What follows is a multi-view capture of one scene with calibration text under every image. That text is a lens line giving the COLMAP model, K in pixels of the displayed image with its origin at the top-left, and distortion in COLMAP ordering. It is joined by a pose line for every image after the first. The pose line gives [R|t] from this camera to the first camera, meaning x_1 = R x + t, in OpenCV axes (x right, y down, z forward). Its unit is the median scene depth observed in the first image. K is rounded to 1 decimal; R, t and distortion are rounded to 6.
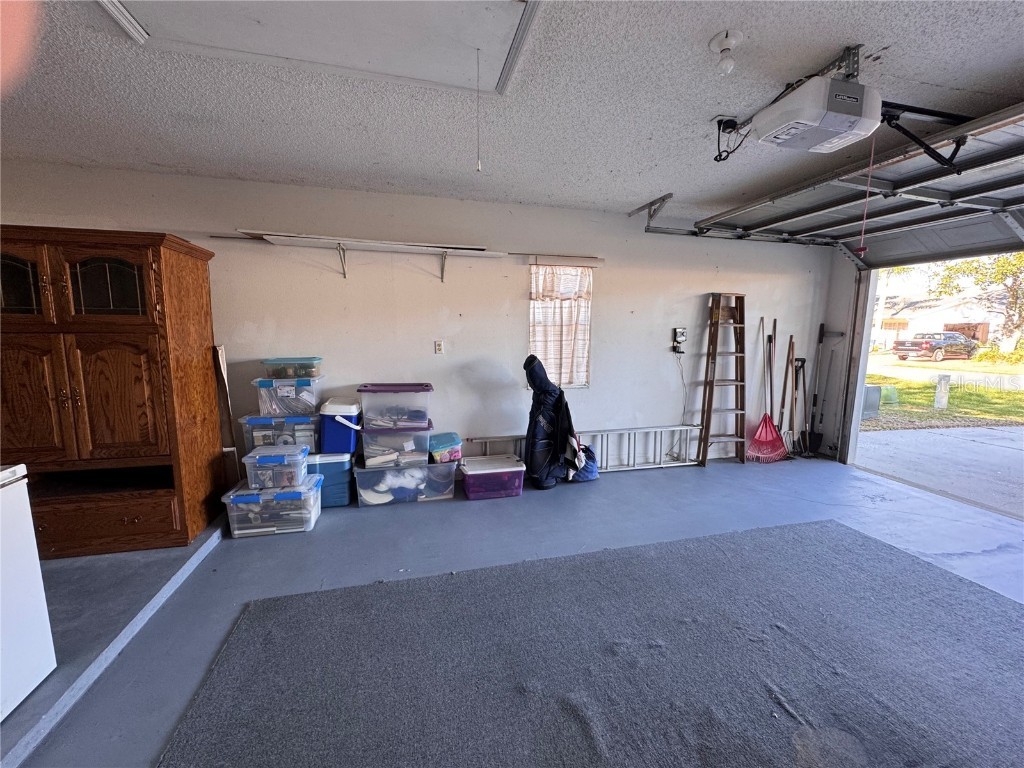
lens RADIAL K [[409.8, 0, 510.8], [0, 409.8, 384.0], [0, 0, 1]] dist [-0.000622, -0.000069]
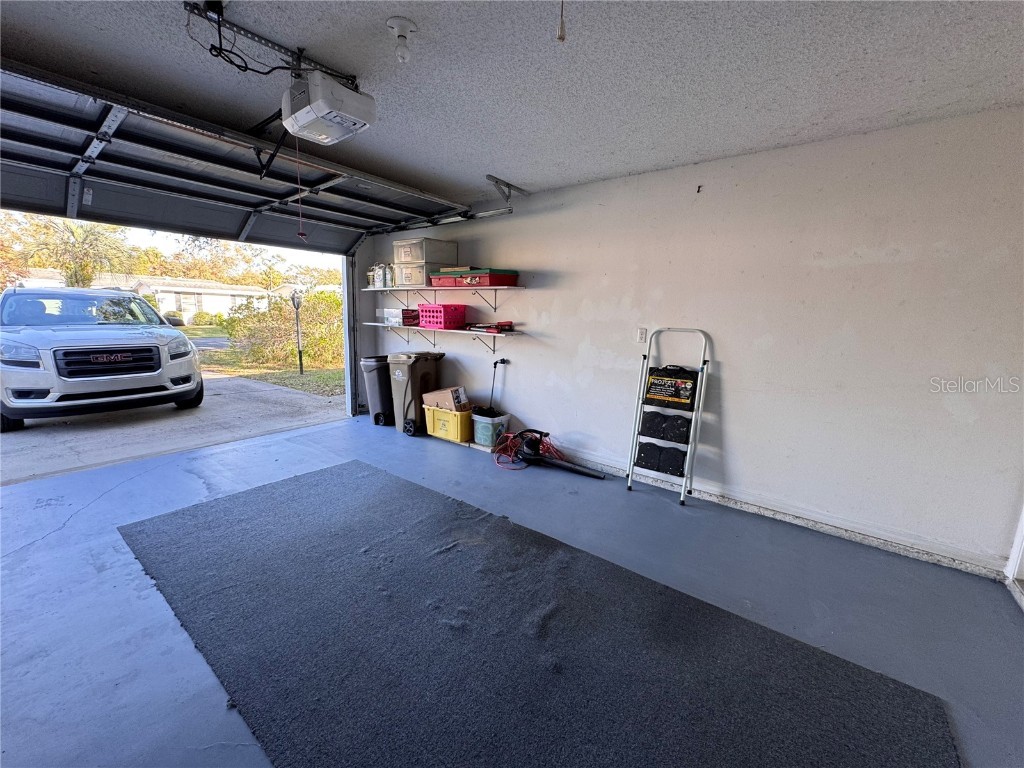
lens RADIAL K [[409.8, 0, 512.3], [0, 409.8, 386.7], [0, 0, 1]] dist [-0.000622, -0.000069]
pose [[-0.612134, -0.171515, 0.771929, -0.574358], [0.071236, 0.960264, 0.269851, -0.215058], [-0.787539, 0.220174, -0.575592, 1.515623]]
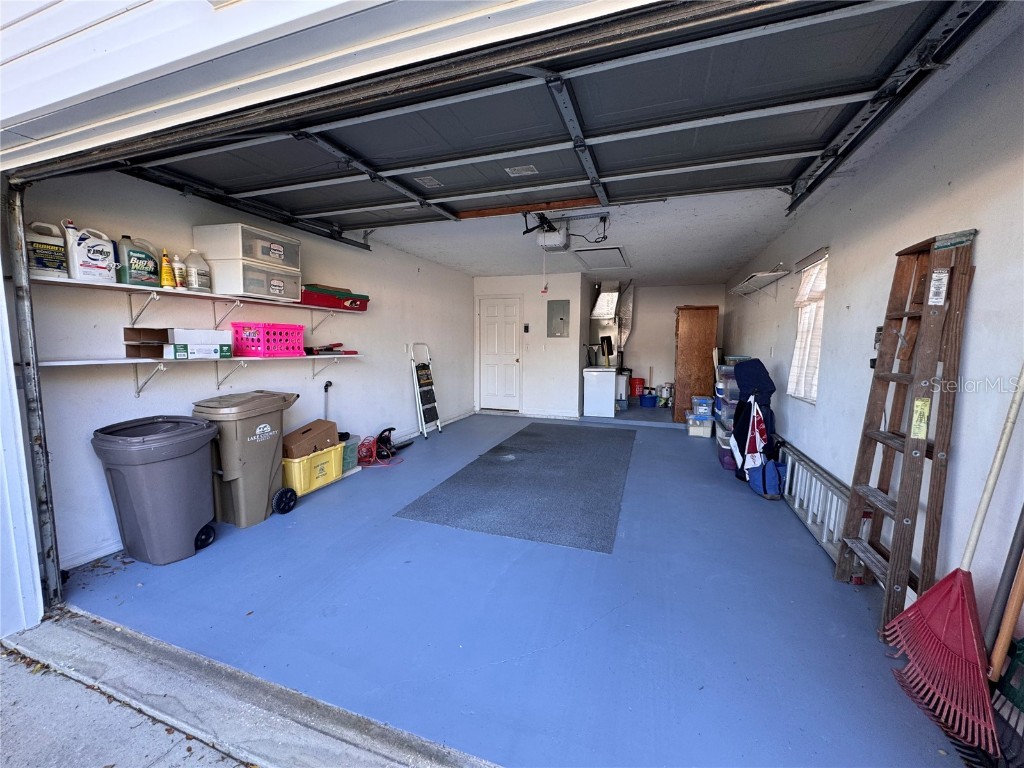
lens RADIAL K [[409.8, 0, 512.7], [0, 409.8, 387.4], [0, 0, 1]] dist [-0.000622, -0.000069]
pose [[-0.557363, 0.075296, -0.826848, 3.023045], [-0.123057, 0.977389, 0.171955, -0.230296], [0.821099, 0.197590, -0.535494, 2.348643]]
